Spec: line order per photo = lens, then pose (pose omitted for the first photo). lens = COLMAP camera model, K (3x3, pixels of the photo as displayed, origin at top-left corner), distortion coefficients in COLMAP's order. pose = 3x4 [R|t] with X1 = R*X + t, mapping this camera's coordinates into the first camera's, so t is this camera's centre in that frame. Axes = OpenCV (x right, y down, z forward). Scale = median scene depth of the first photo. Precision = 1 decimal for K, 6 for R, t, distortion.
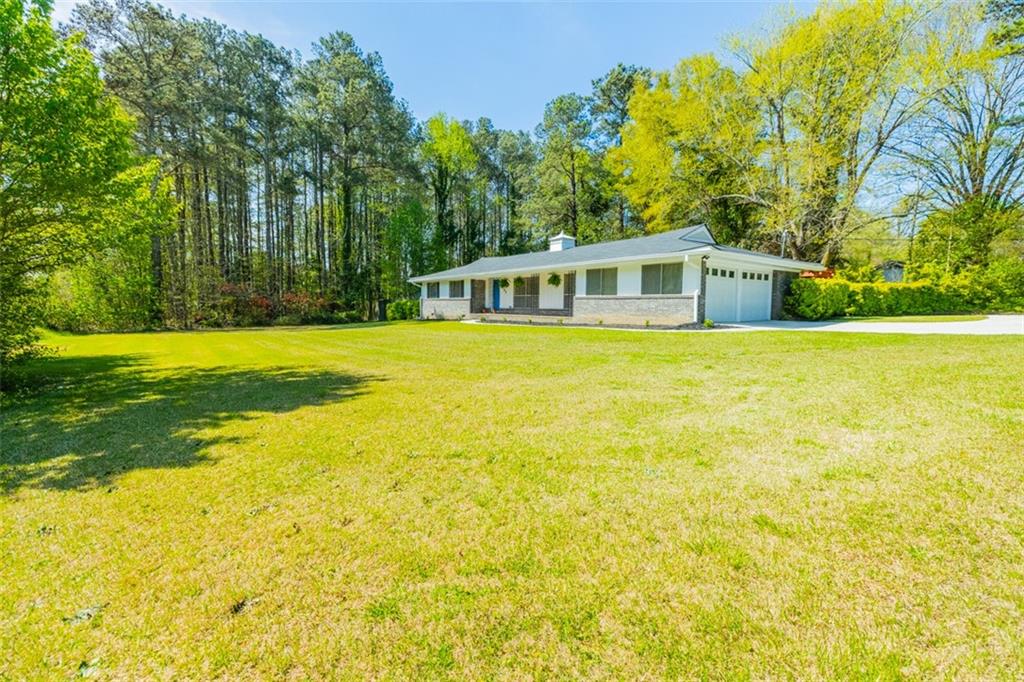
lens RADIAL K [[425.9, 0, 511.6], [0, 425.9, 336.3], [0, 0, 1]] dist [-0.000464, -0.000085]
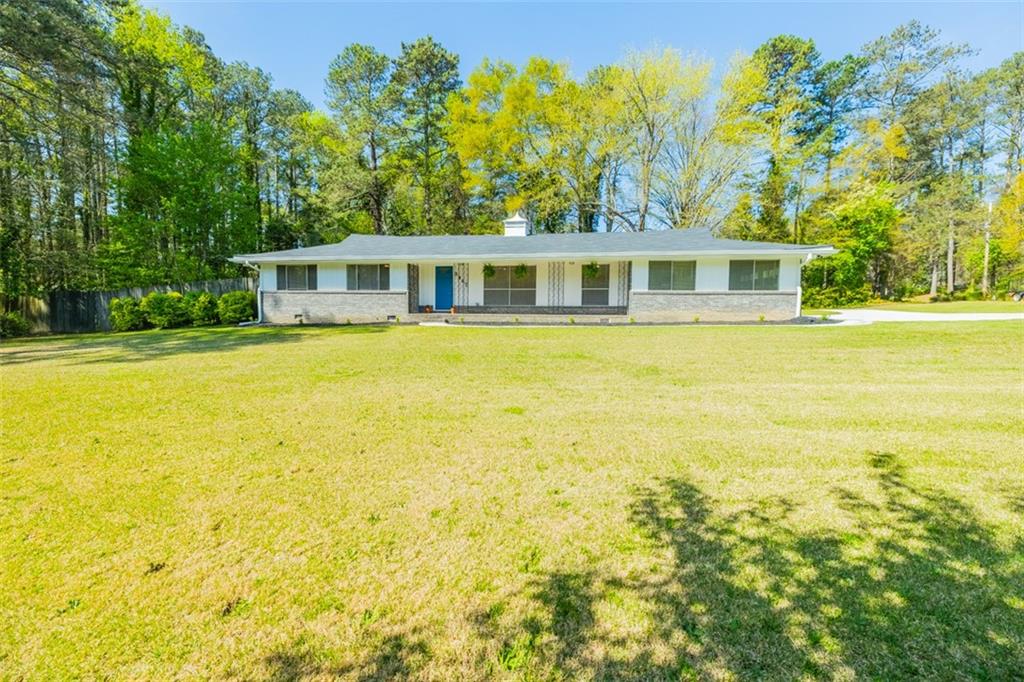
lens RADIAL K [[410.7, 0, 506.2], [0, 410.7, 336.6], [0, 0, 1]] dist [0.000451, -0.000018]
pose [[0.720215, -0.060227, 0.691132, -0.464183], [0.051990, 0.998109, 0.032800, -0.032035], [-0.691800, 0.012308, 0.721984, 0.434532]]
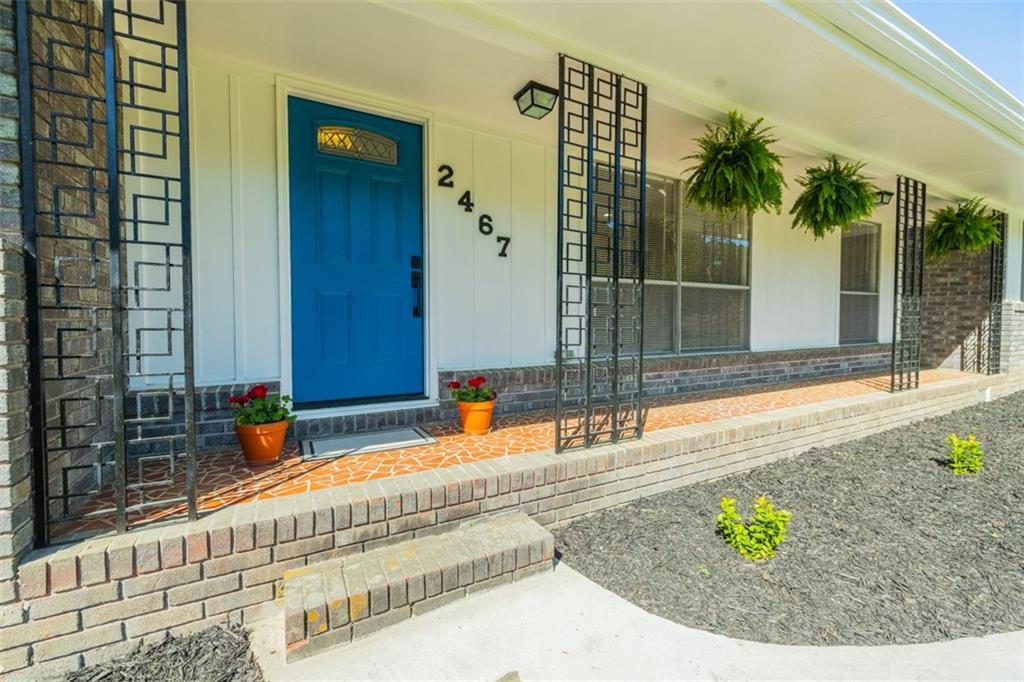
lens RADIAL K [[410.7, 0, 506.2], [0, 410.7, 336.6], [0, 0, 1]] dist [0.000451, -0.000018]
pose [[0.155067, -0.035454, 0.987268, -0.137694], [0.081502, 0.996408, 0.022981, -0.078226], [-0.984536, 0.076901, 0.157399, 0.980867]]
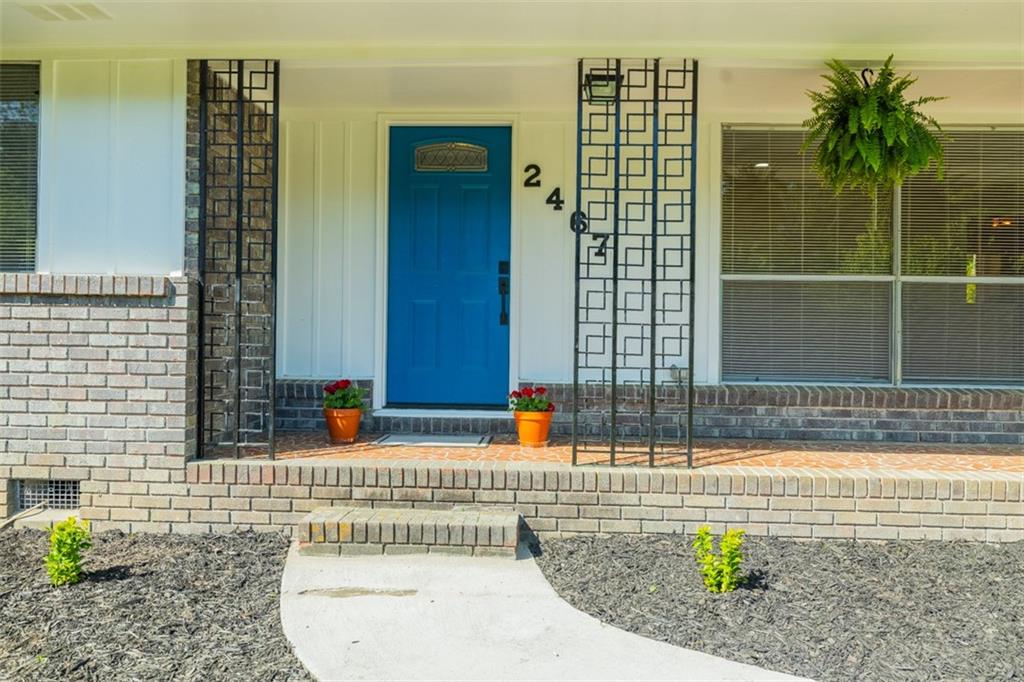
lens RADIAL K [[626.1, 0, 512.0], [0, 626.1, 341.0], [0, 0, 1]] dist [0.003292, 0.000892]
pose [[0.624441, 0.002176, 0.781069, -0.157713], [0.048773, 0.997936, -0.041773, -0.071494], [-0.779547, 0.064180, 0.623046, 0.916418]]
